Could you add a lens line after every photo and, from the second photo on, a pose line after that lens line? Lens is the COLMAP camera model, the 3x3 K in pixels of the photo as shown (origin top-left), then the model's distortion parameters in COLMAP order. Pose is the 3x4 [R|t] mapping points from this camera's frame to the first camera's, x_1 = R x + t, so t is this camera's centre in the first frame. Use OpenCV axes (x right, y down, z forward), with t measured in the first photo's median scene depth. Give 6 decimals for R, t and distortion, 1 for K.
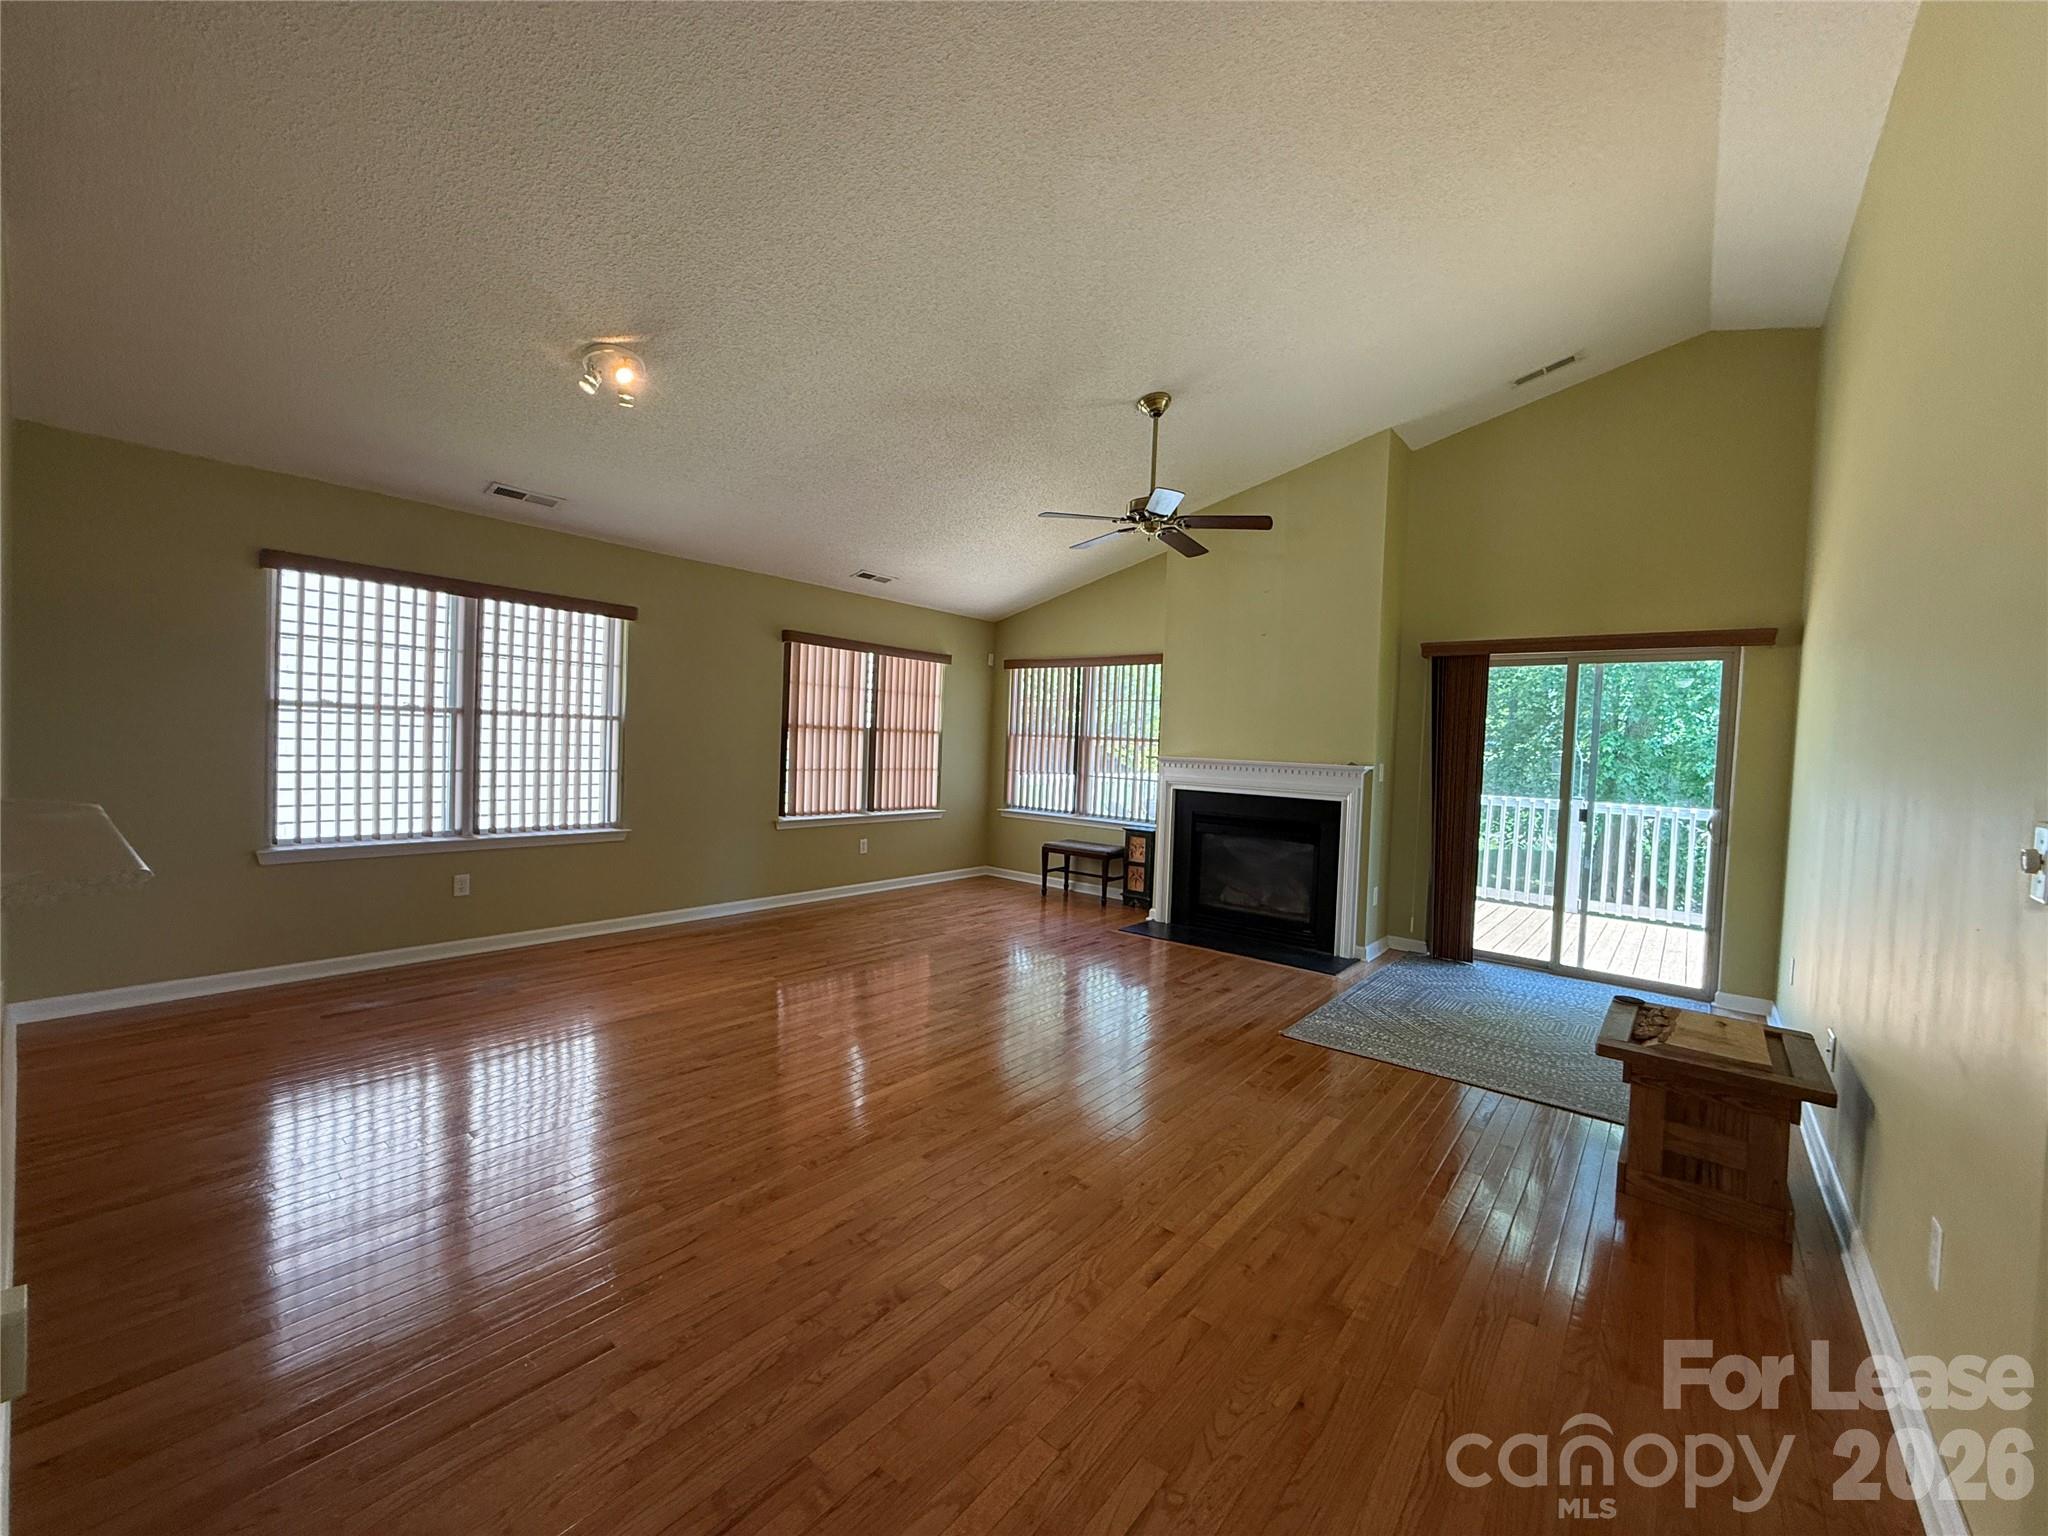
lens RADIAL K [[811.1, 0, 1027.2], [0, 811.1, 772.5], [0, 0, 1]] dist [0.003443, 0.000266]
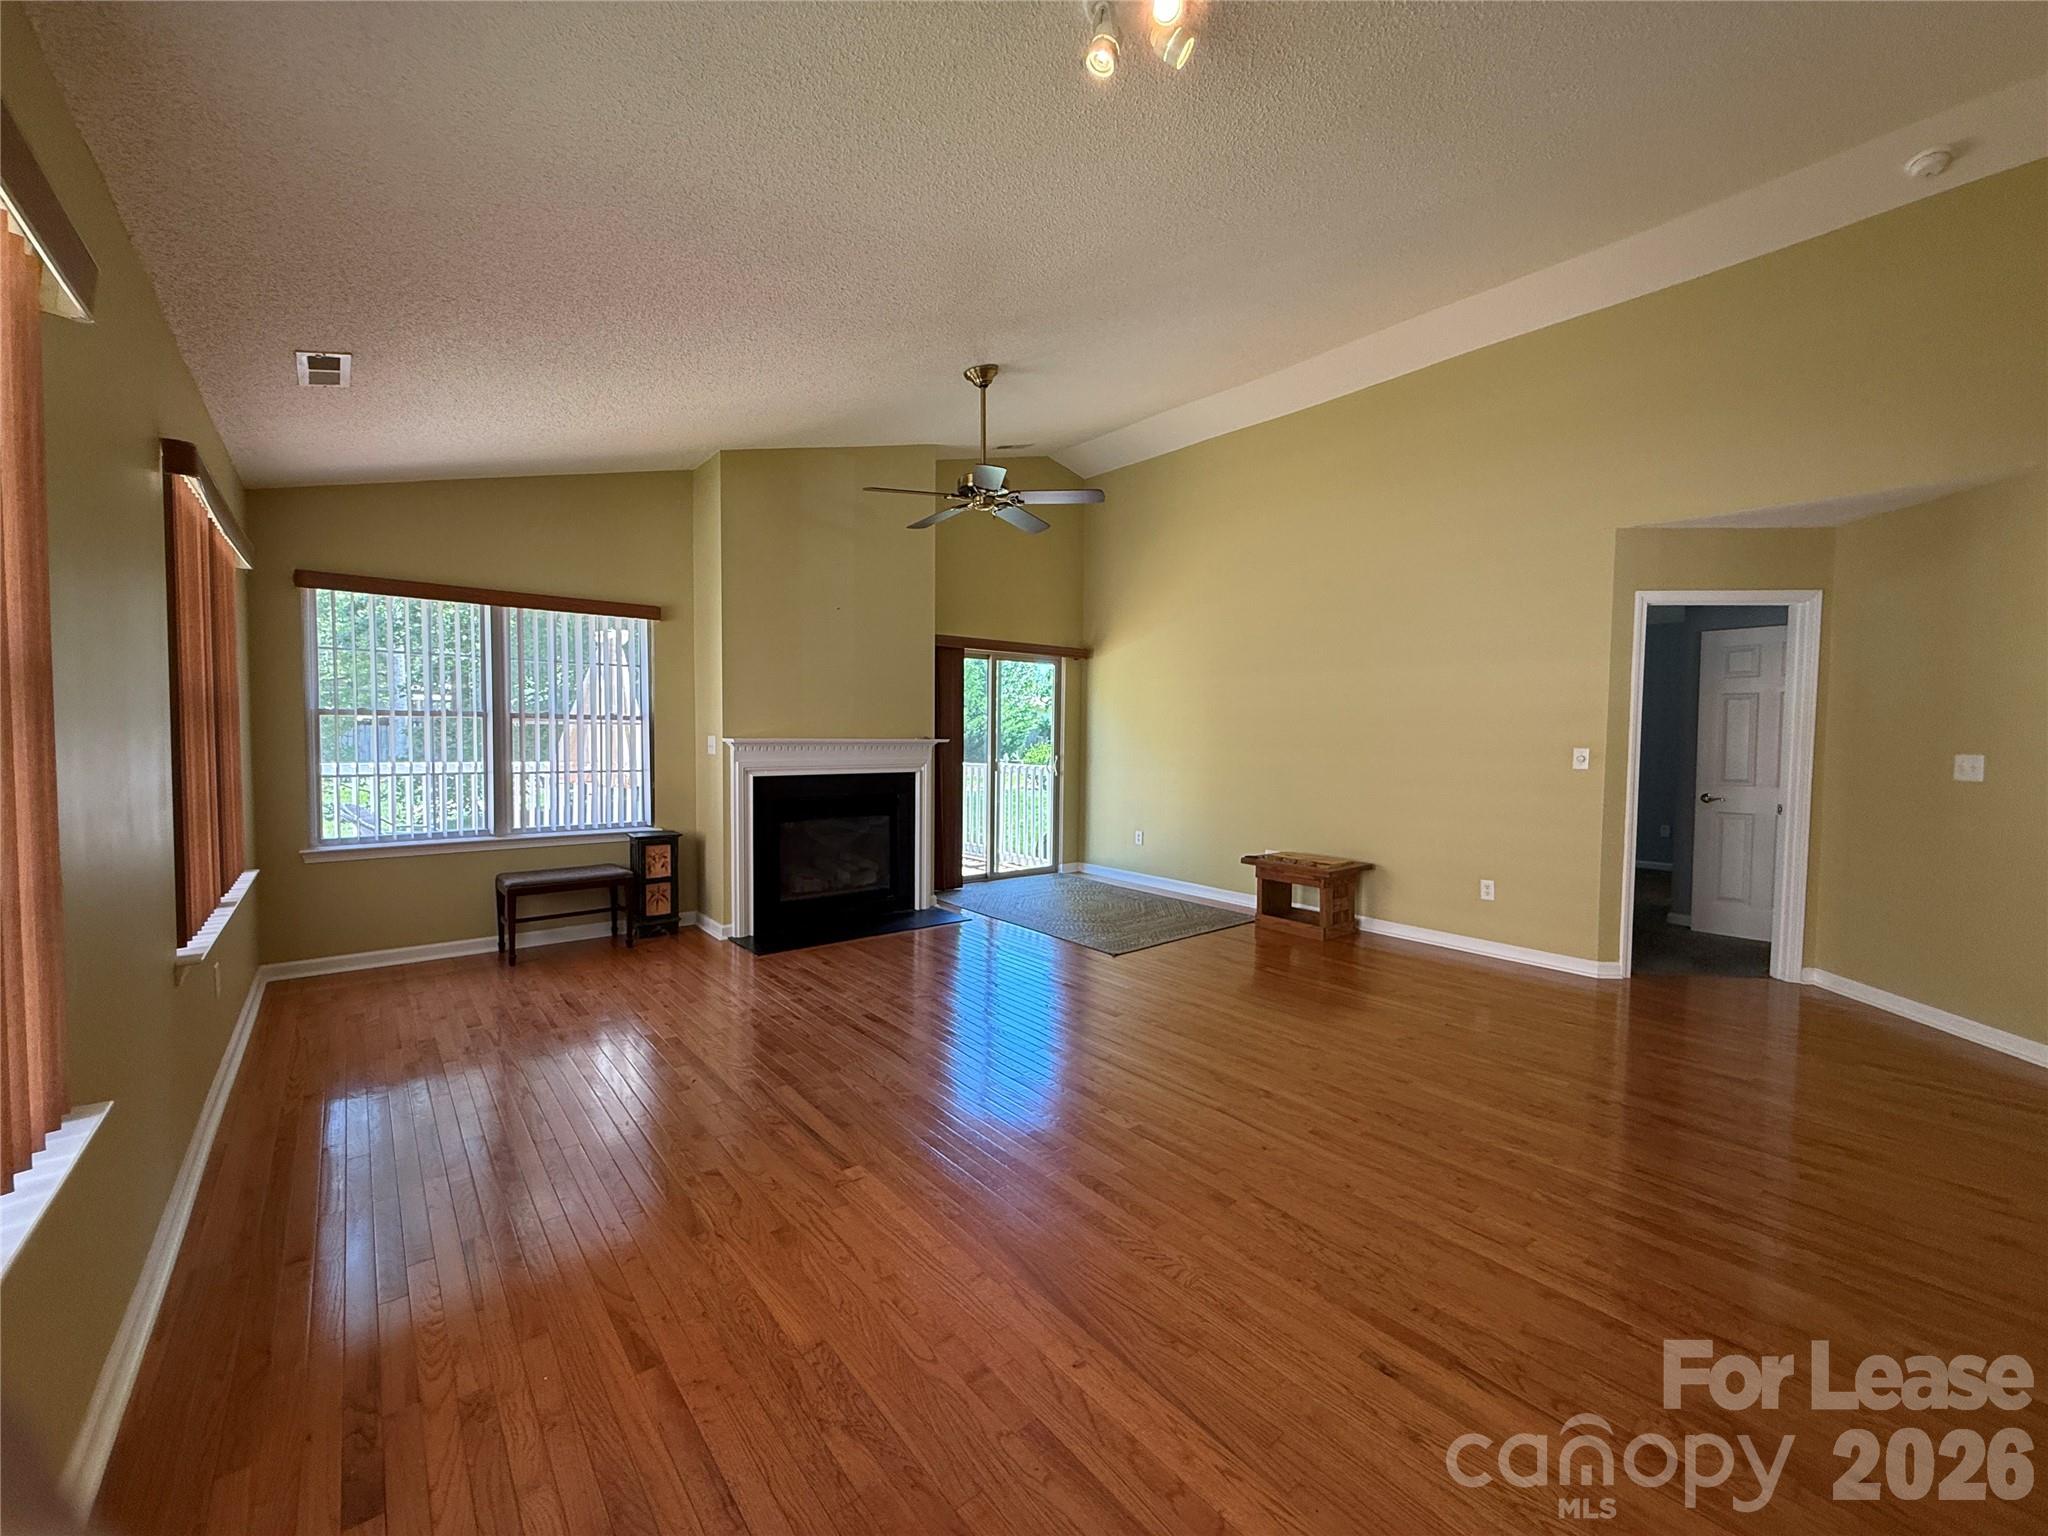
lens RADIAL K [[811.1, 0, 1012.0], [0, 811.1, 769.7], [0, 0, 1]] dist [0.003443, 0.000266]
pose [[0.215720, -0.080668, 0.973117, -0.673104], [0.037420, 0.996533, 0.074314, -0.045182], [-0.975738, 0.020383, 0.217991, 0.641250]]
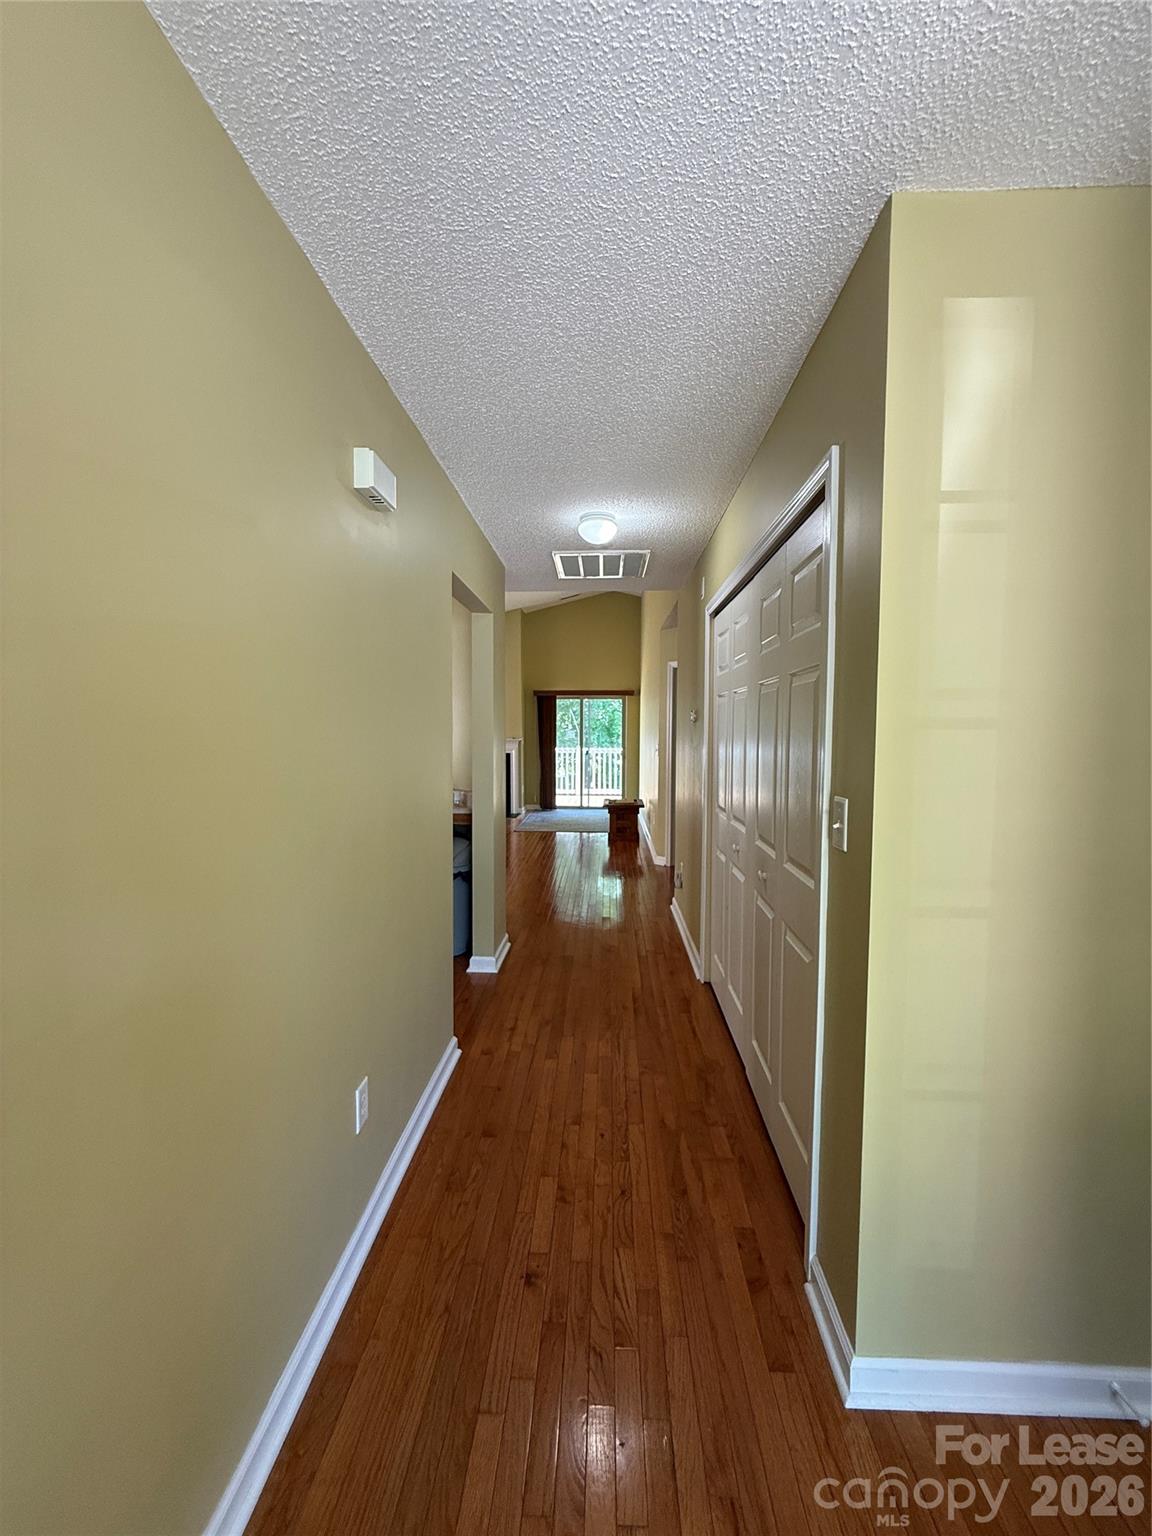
lens RADIAL K [[608.3, 0, 581.1], [0, 608.3, 764.7], [0, 0, 1]] dist [0.003443, 0.000266]
pose [[0.803476, -0.070741, 0.591120, -0.567416], [0.050997, 0.997444, 0.050050, -0.011857], [-0.593149, -0.010069, 0.805030, -0.671535]]
